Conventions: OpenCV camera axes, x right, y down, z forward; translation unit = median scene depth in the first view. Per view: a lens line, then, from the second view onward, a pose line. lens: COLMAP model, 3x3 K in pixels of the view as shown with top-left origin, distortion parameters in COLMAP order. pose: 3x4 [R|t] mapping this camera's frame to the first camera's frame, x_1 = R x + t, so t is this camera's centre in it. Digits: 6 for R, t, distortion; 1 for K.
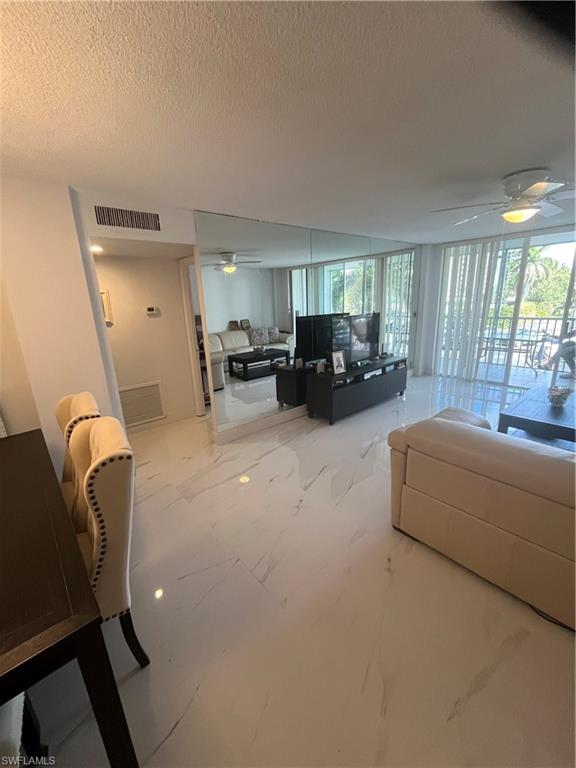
lens RADIAL K [[314.5, 0, 289.3], [0, 314.5, 382.8], [0, 0, 1]] dist [-0.002518, 0.000640]
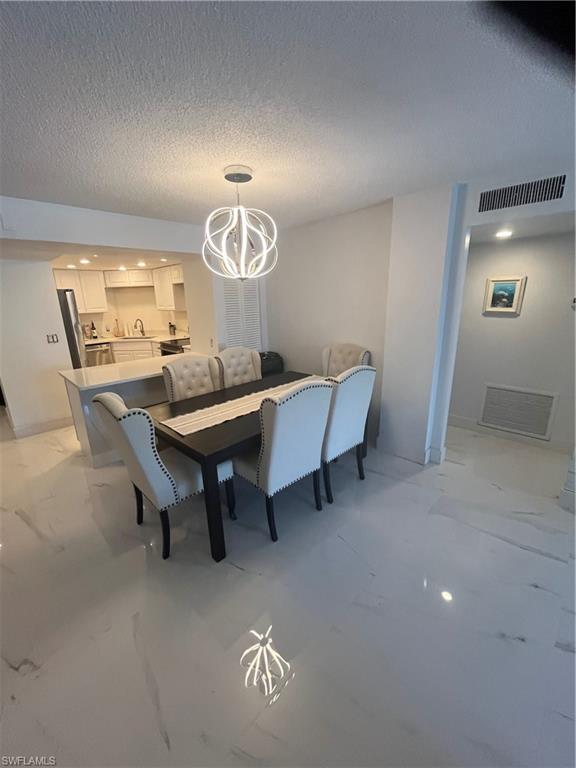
lens RADIAL K [[314.5, 0, 284.9], [0, 314.5, 383.5], [0, 0, 1]] dist [-0.002518, 0.000640]
pose [[0.064855, 0.300404, -0.951605, 0.225609], [-0.236633, 0.931042, 0.277786, -0.071399], [0.969432, 0.207165, 0.131468, 0.205148]]
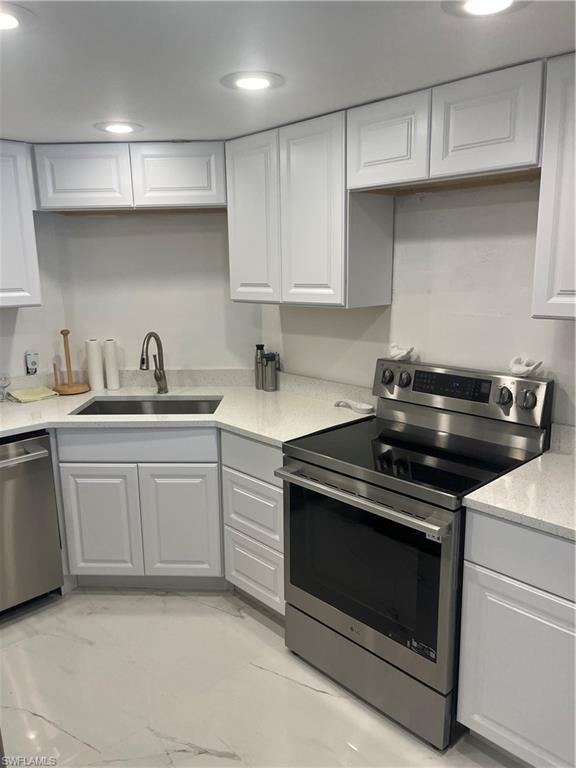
lens RADIAL K [[586.8, 0, 287.9], [0, 586.8, 385.0], [0, 0, 1]] dist [0.025462, -0.022478]
pose [[0.047864, 0.235496, -0.970696, -0.496166], [-0.247857, 0.944216, 0.216850, 0.064813], [0.967613, 0.230215, 0.103563, -0.180105]]
